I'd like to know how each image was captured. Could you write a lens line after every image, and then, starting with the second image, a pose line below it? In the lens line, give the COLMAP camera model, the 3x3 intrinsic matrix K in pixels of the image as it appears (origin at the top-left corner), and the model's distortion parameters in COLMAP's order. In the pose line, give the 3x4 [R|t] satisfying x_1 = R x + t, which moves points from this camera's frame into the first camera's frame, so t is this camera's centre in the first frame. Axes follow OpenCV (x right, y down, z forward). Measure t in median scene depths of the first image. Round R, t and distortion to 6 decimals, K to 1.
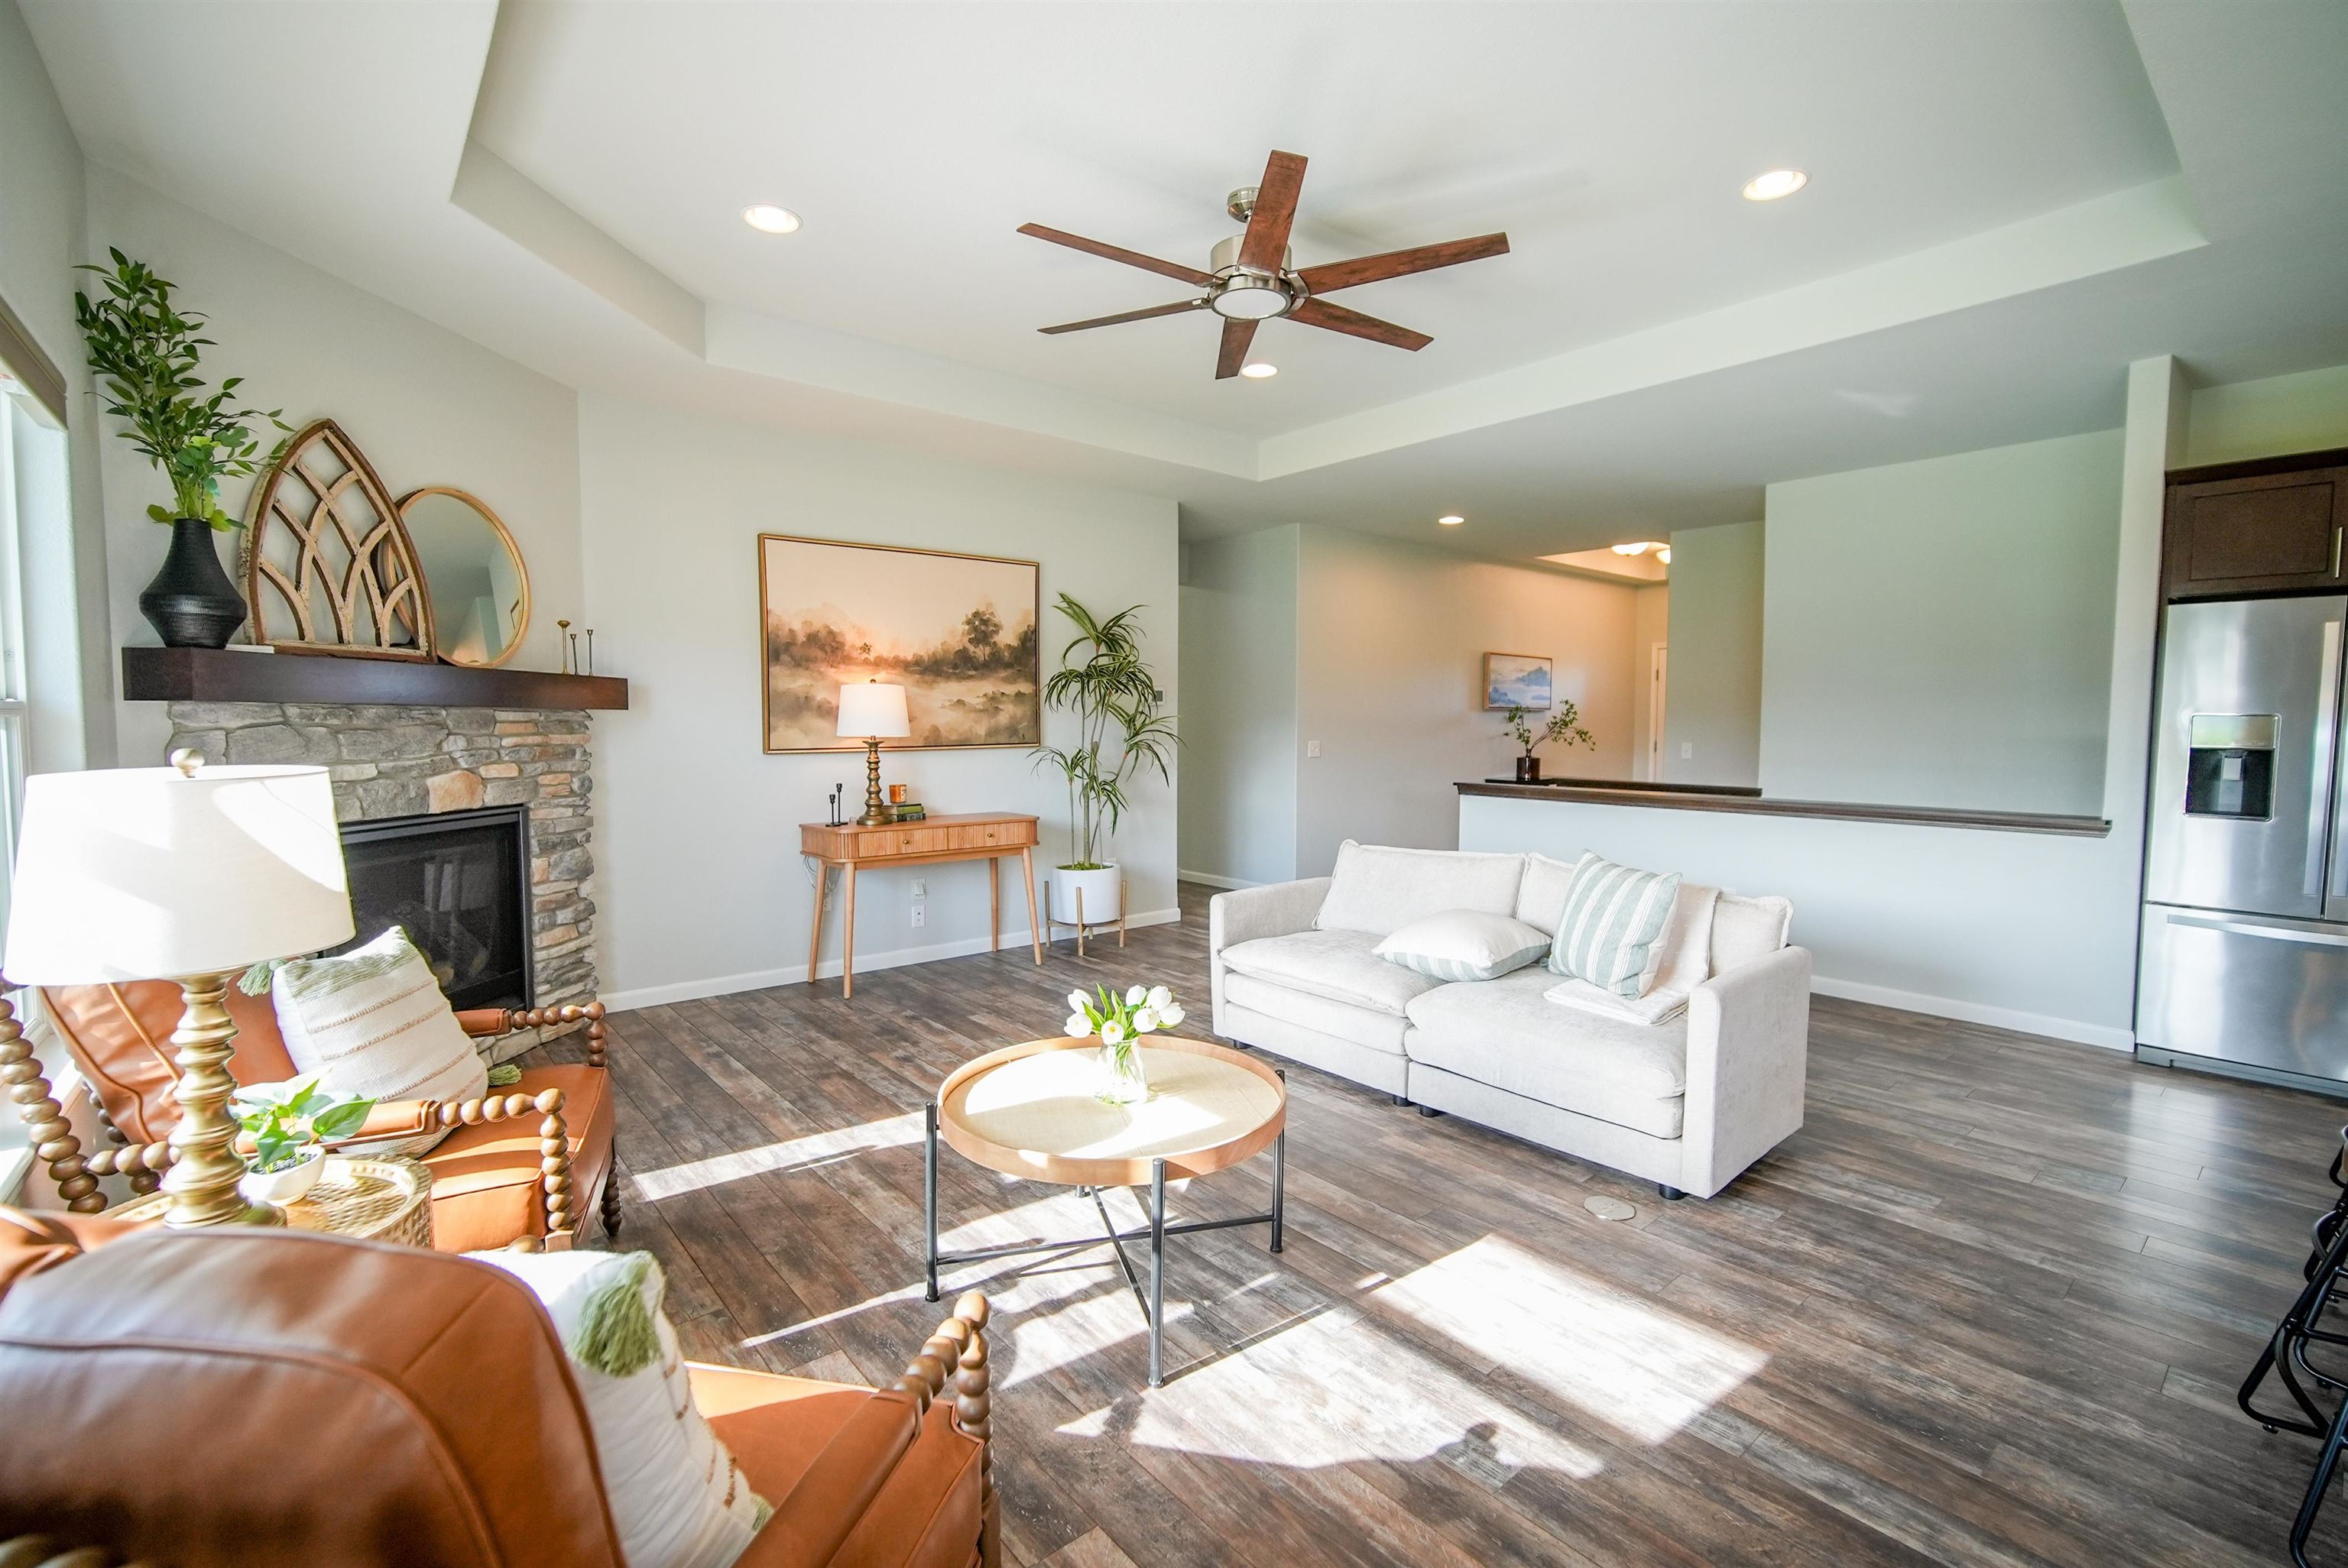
lens RADIAL K [[1023.6, 0, 1174.7], [0, 1023.6, 779.1], [0, 0, 1]] dist [-0.012456, 0.004193]
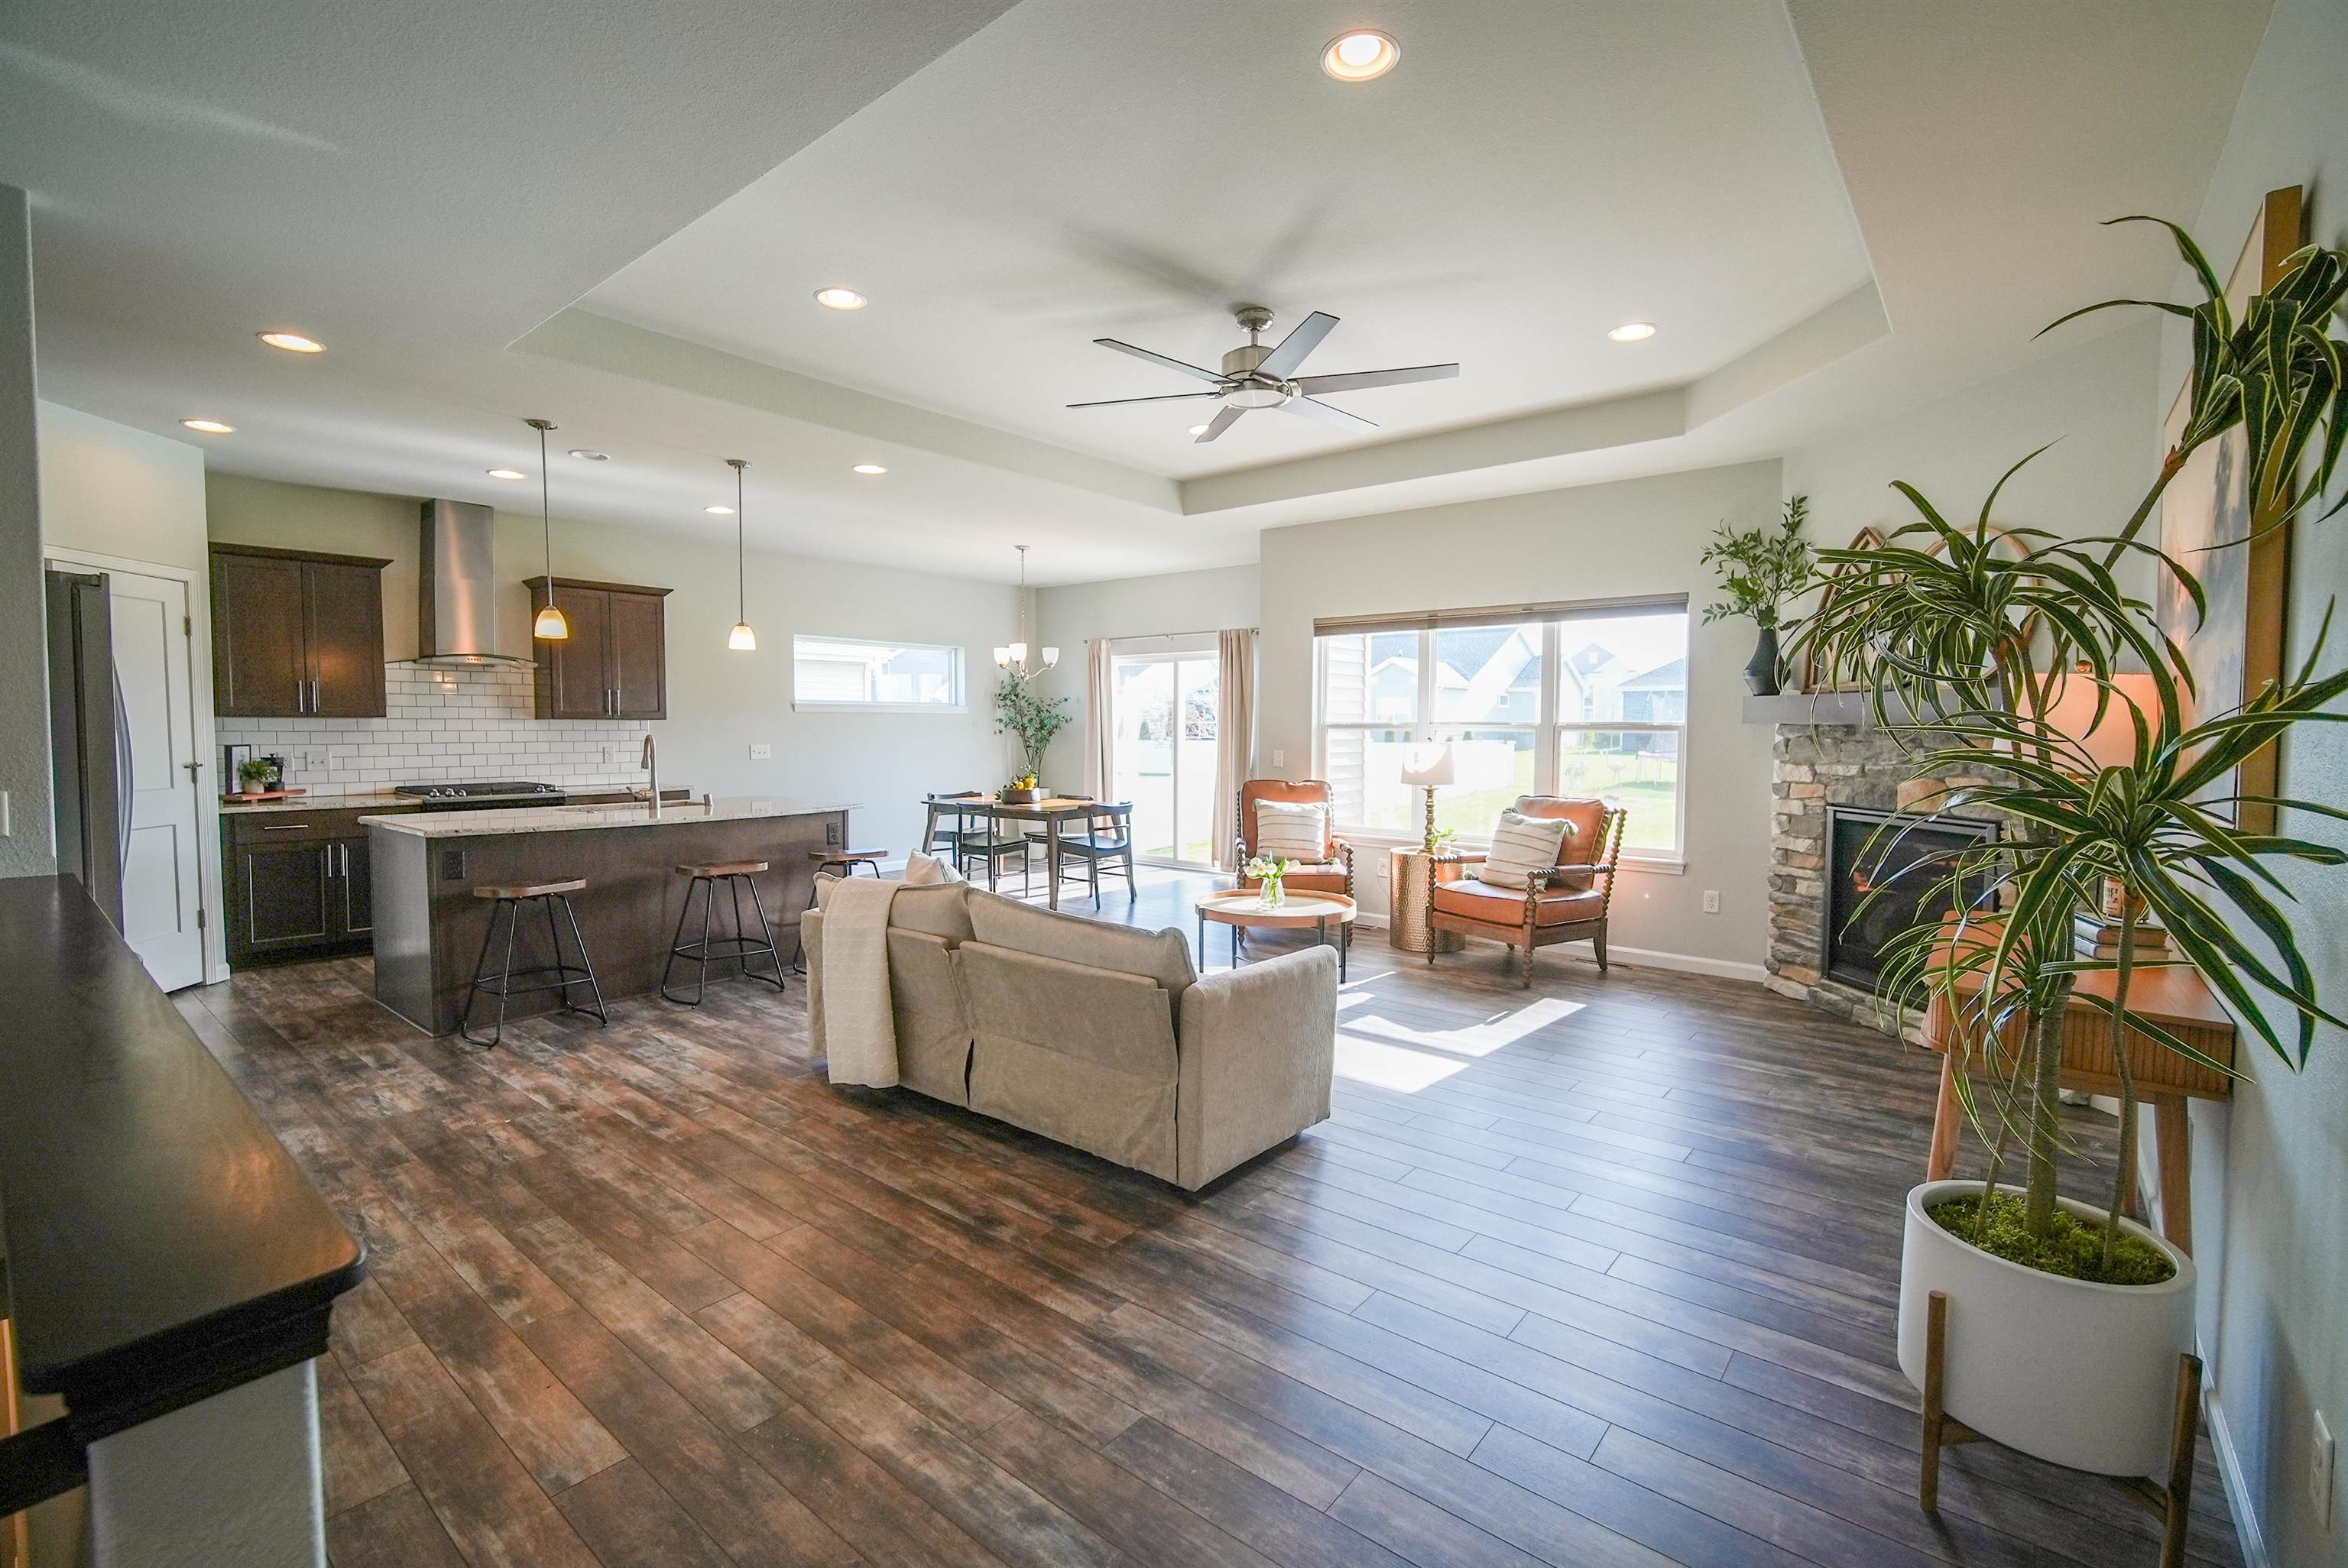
lens RADIAL K [[1023.6, 0, 1185.0], [0, 1023.6, 779.9], [0, 0, 1]] dist [-0.012456, 0.004193]
pose [[-0.981918, 0.003900, -0.189265, 0.308236], [-0.017295, 0.993759, 0.110202, -0.107571], [0.188514, 0.111483, -0.975722, 1.759168]]
